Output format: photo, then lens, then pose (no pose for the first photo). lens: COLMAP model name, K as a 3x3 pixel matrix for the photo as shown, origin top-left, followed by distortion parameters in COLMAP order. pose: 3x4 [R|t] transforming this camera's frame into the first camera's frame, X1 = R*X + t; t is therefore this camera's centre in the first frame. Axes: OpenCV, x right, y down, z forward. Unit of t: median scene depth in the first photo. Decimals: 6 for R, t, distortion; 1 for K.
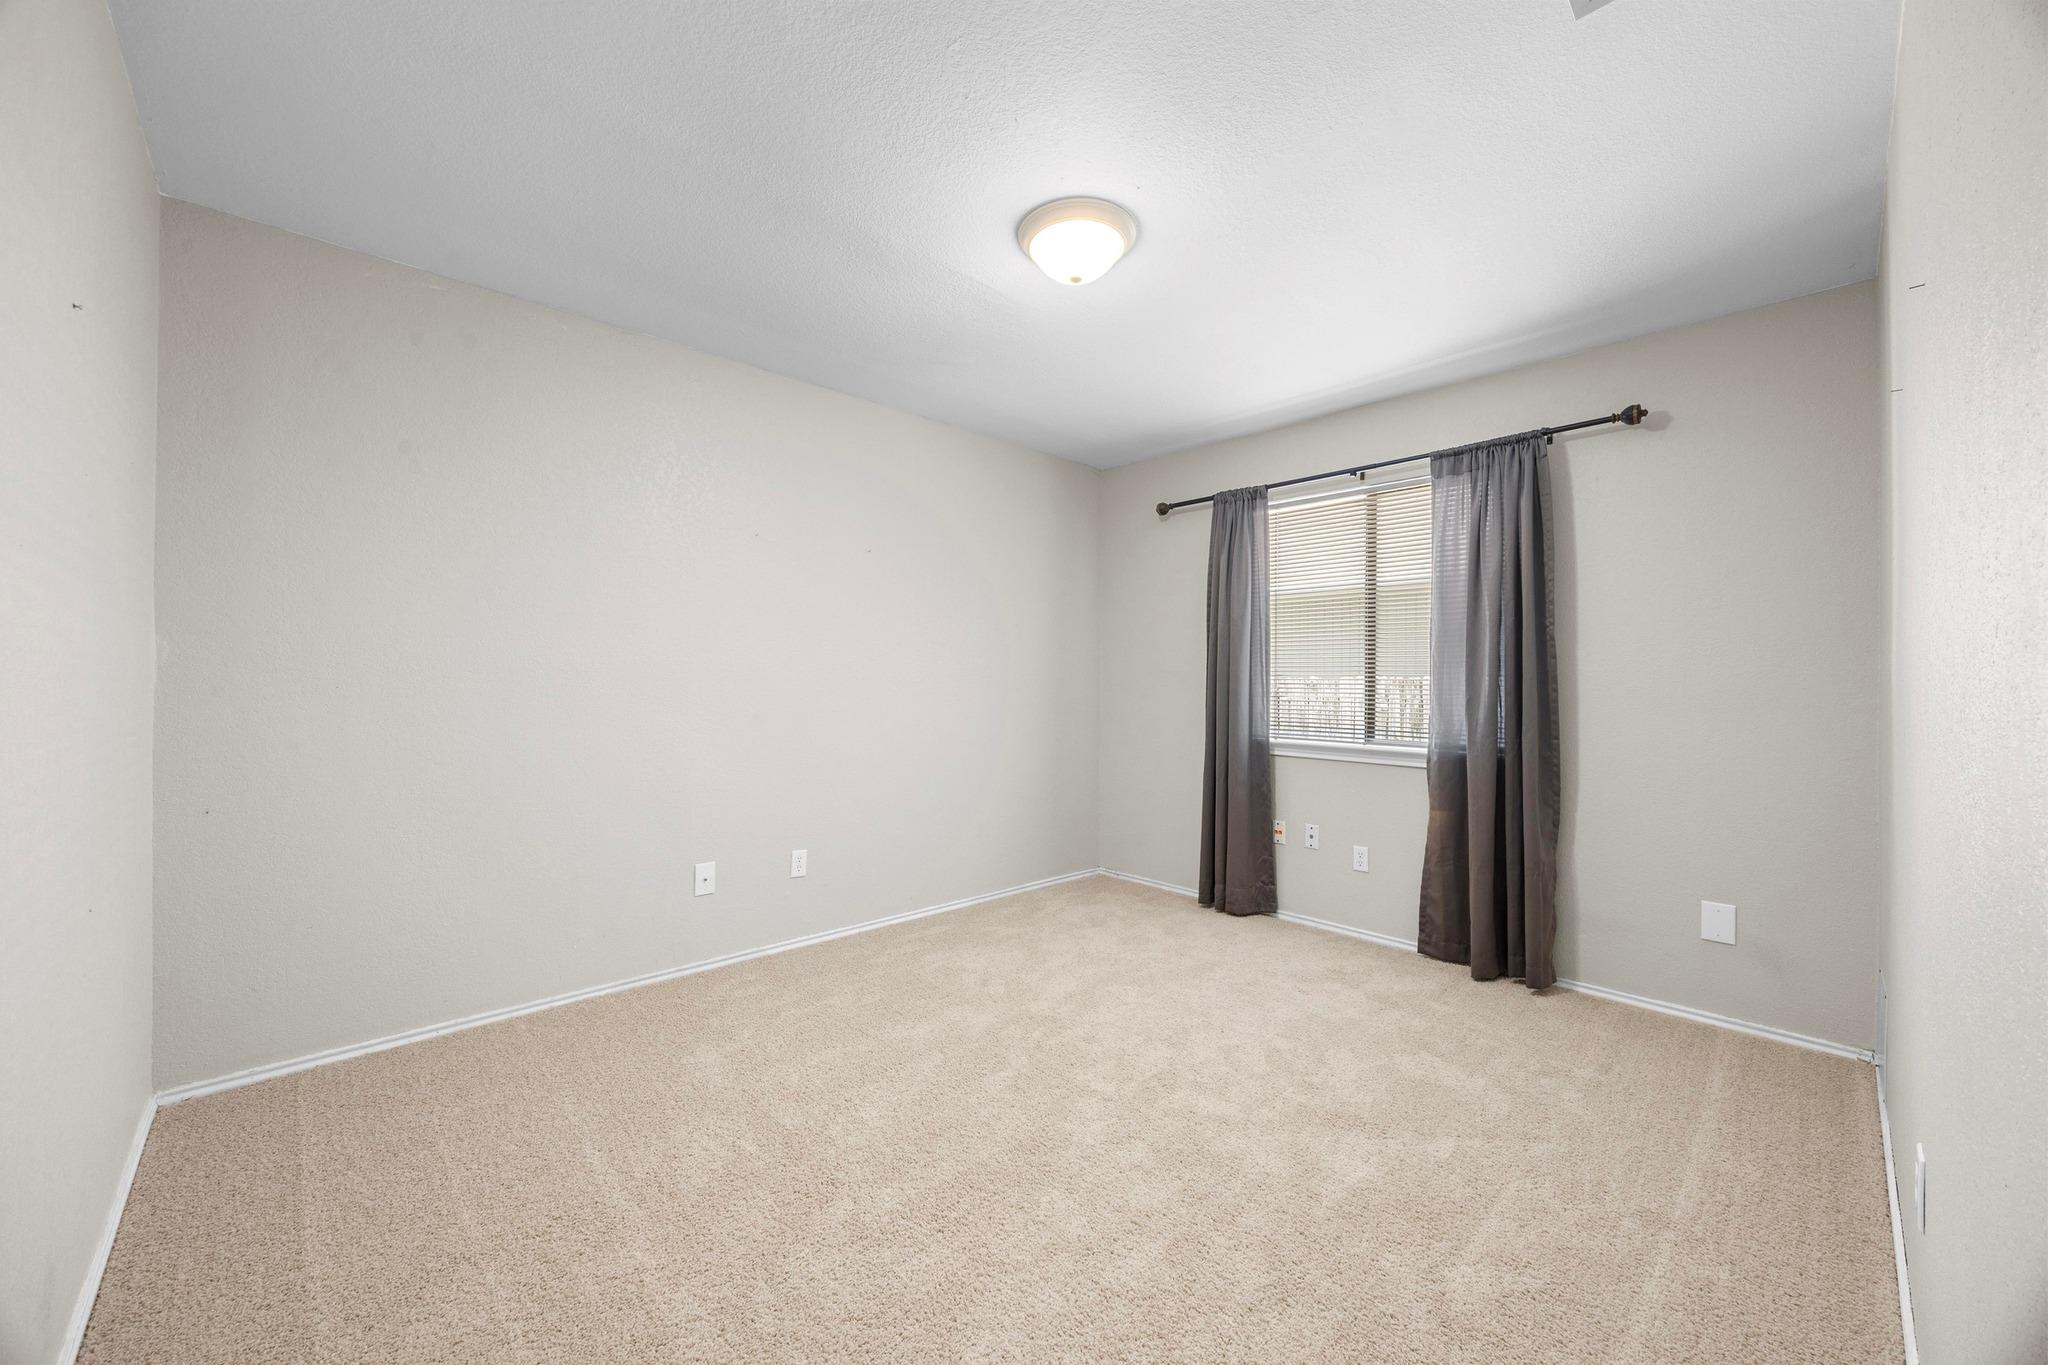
lens RADIAL K [[774.4, 0, 1015.6], [0, 774.4, 676.4], [0, 0, 1]] dist [-0.002581, -0.000258]
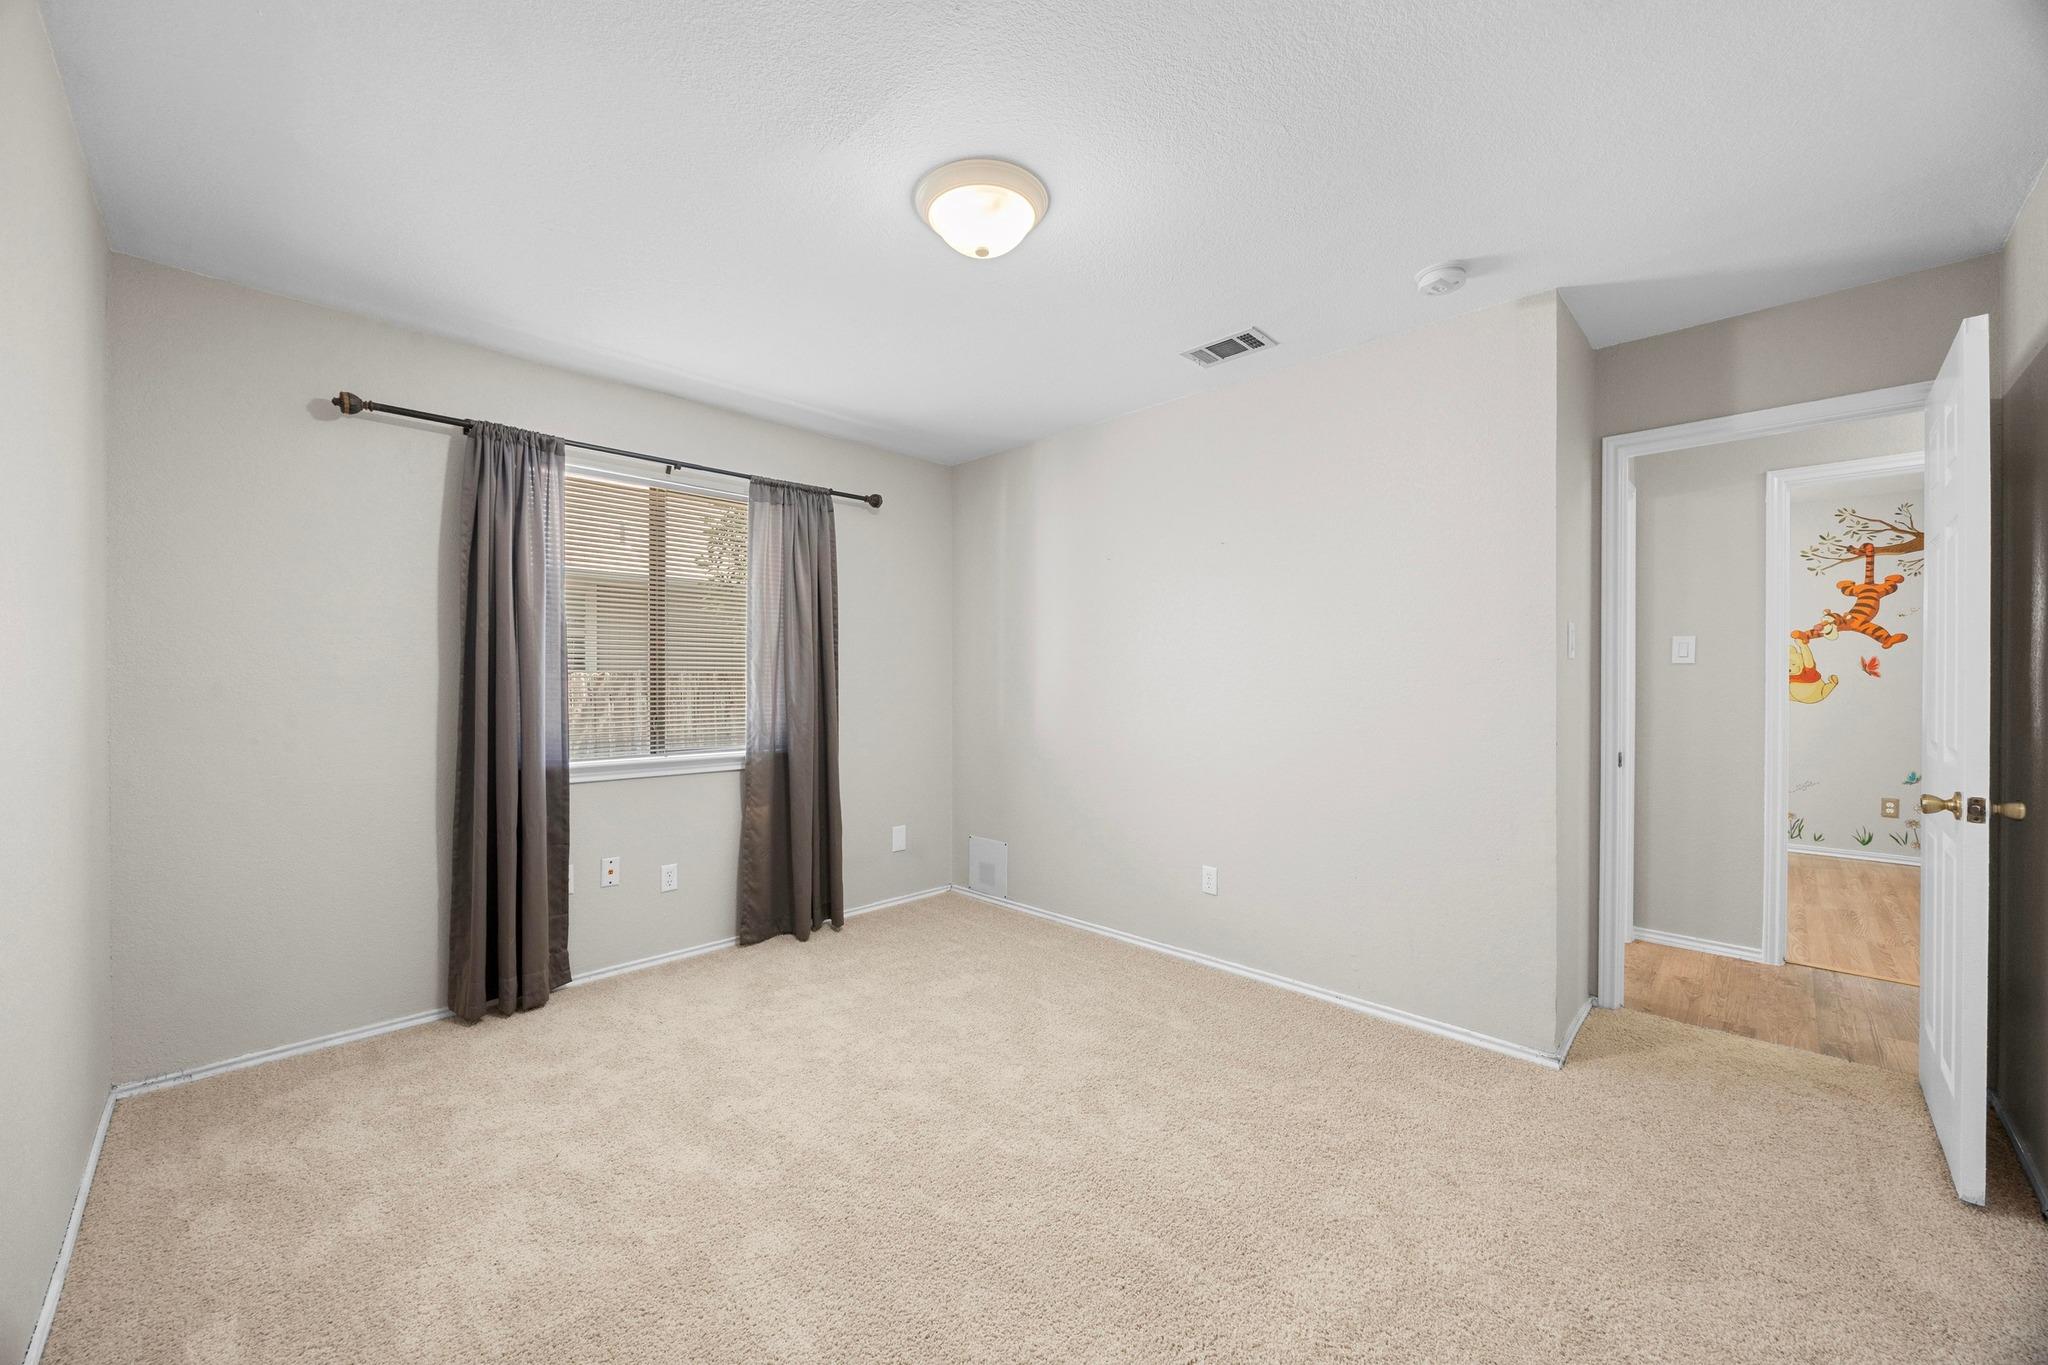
lens RADIAL K [[774.4, 0, 1015.6], [0, 774.4, 676.4], [0, 0, 1]] dist [-0.002581, -0.000258]
pose [[-0.034178, -0.006507, 0.999395, -0.547391], [-0.007767, 0.999950, 0.006245, -0.019273], [-0.999386, -0.007549, -0.034227, 0.662512]]
